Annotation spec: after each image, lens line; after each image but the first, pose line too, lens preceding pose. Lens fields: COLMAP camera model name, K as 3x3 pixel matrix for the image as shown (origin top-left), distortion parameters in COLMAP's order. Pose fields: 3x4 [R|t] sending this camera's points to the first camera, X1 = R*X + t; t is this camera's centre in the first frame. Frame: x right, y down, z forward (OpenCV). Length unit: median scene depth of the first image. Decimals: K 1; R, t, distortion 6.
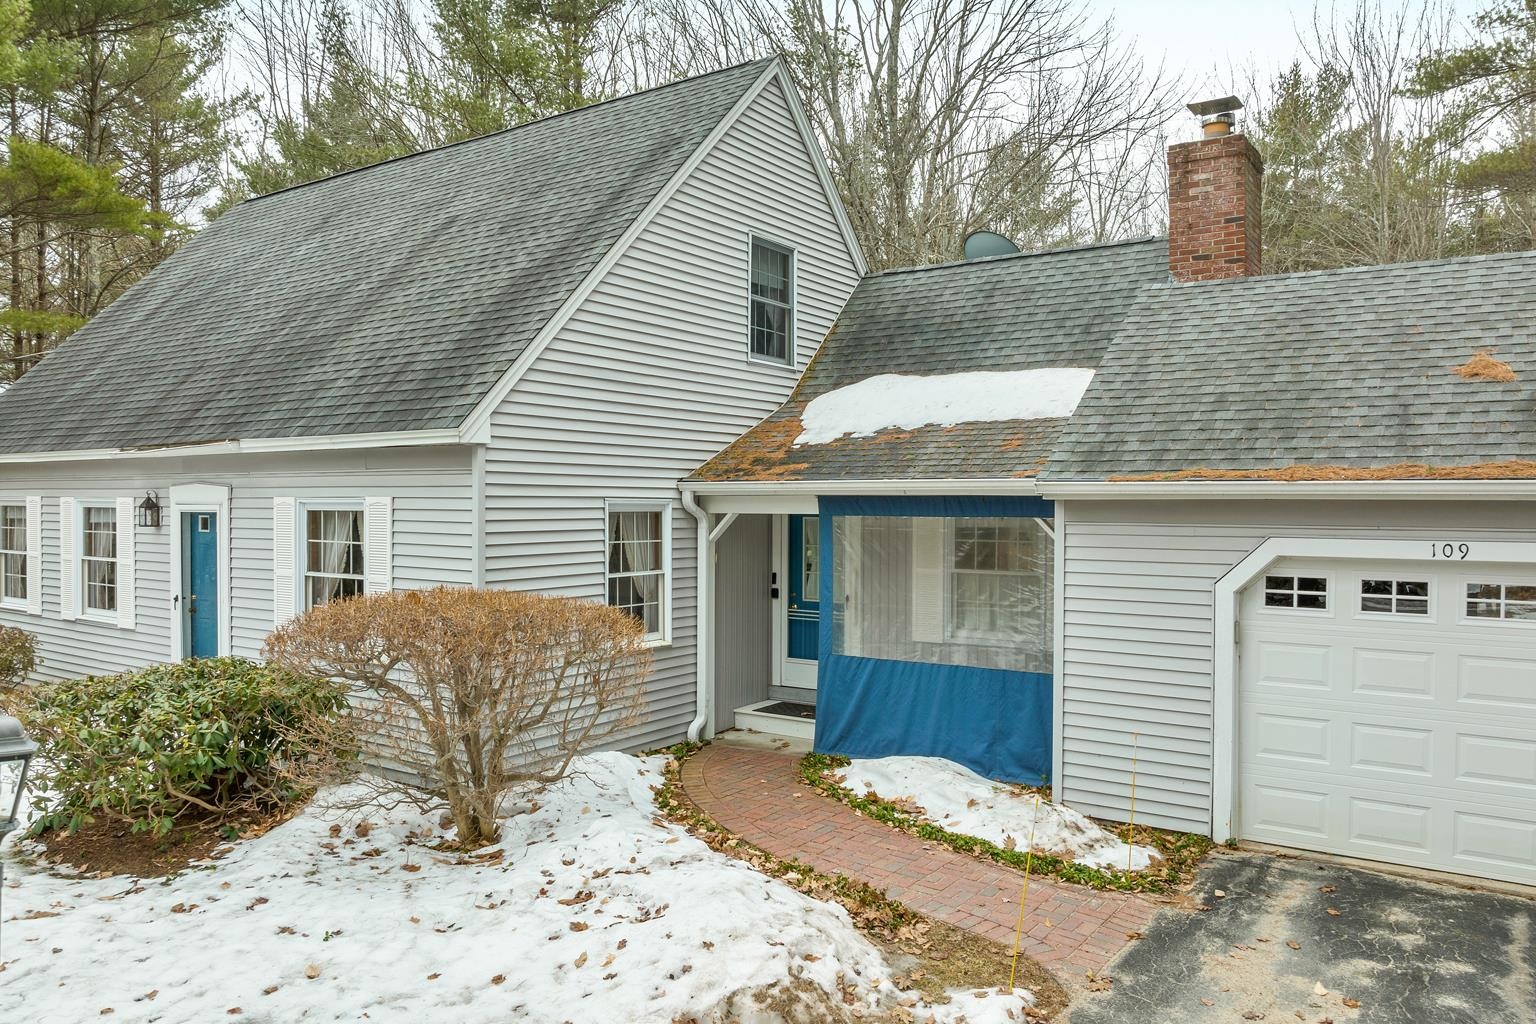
lens RADIAL K [[1125.5, 0, 769.3], [0, 1125.5, 501.0], [0, 0, 1]] dist [-0.050347, 0.025673]
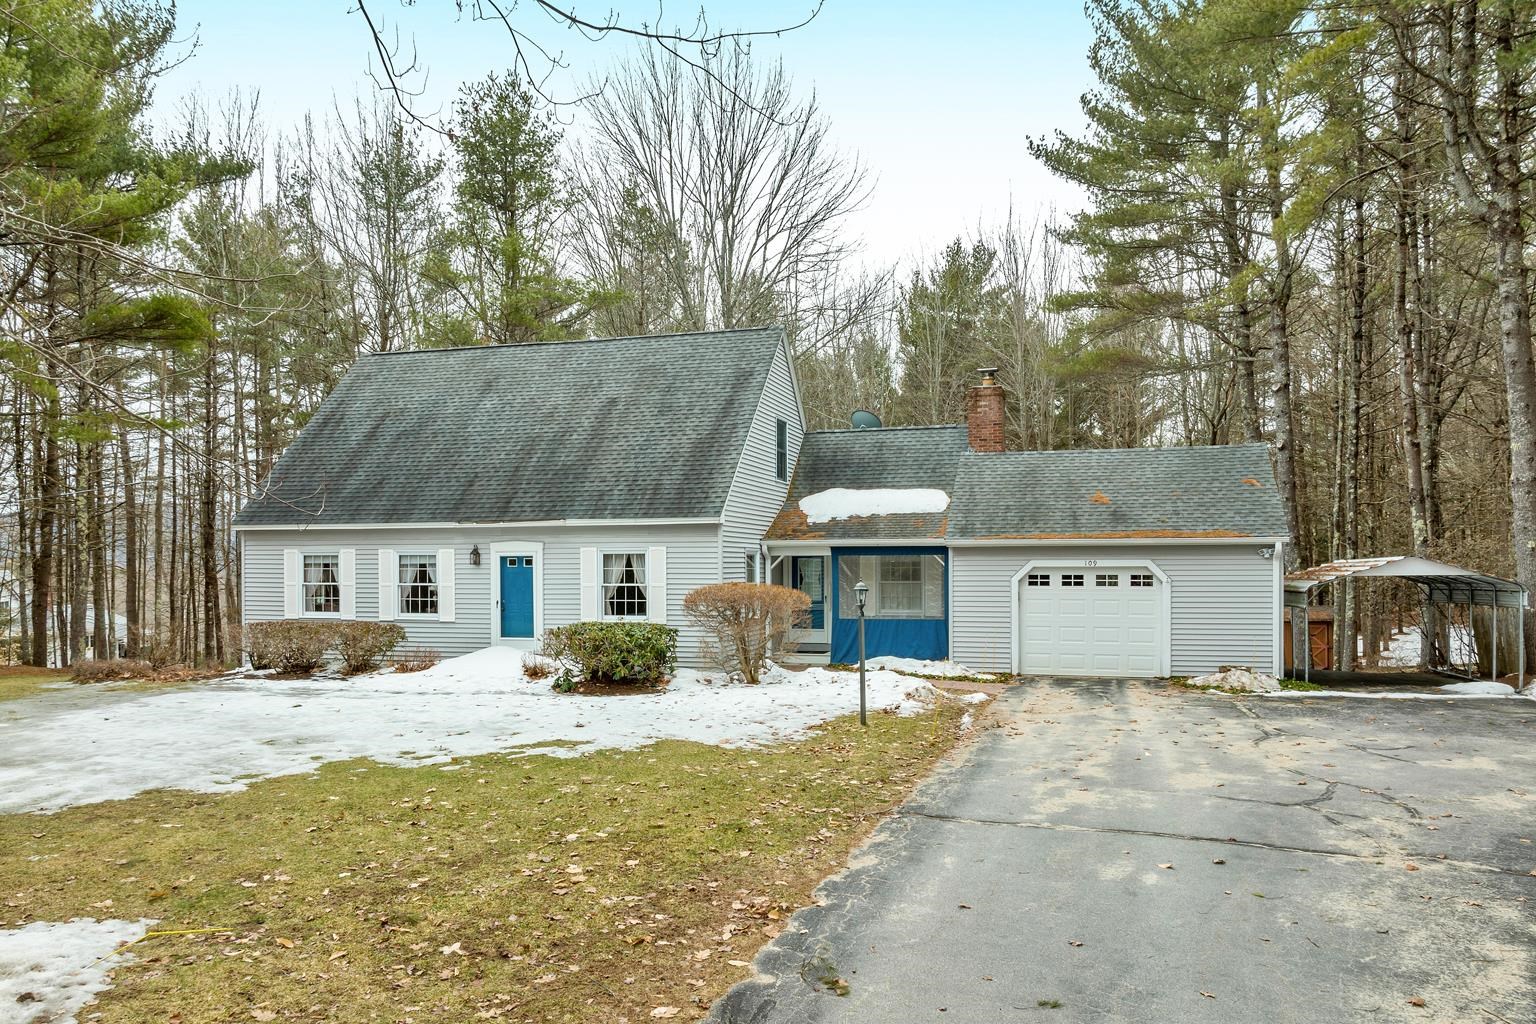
lens RADIAL K [[1125.5, 0, 766.6], [0, 1125.5, 555.5], [0, 0, 1]] dist [-0.050347, 0.025673]
pose [[0.952982, -0.003370, 0.303009, -0.722117], [0.006169, 0.999947, -0.008282, 0.029179], [-0.302965, 0.009762, 0.952952, -1.026444]]
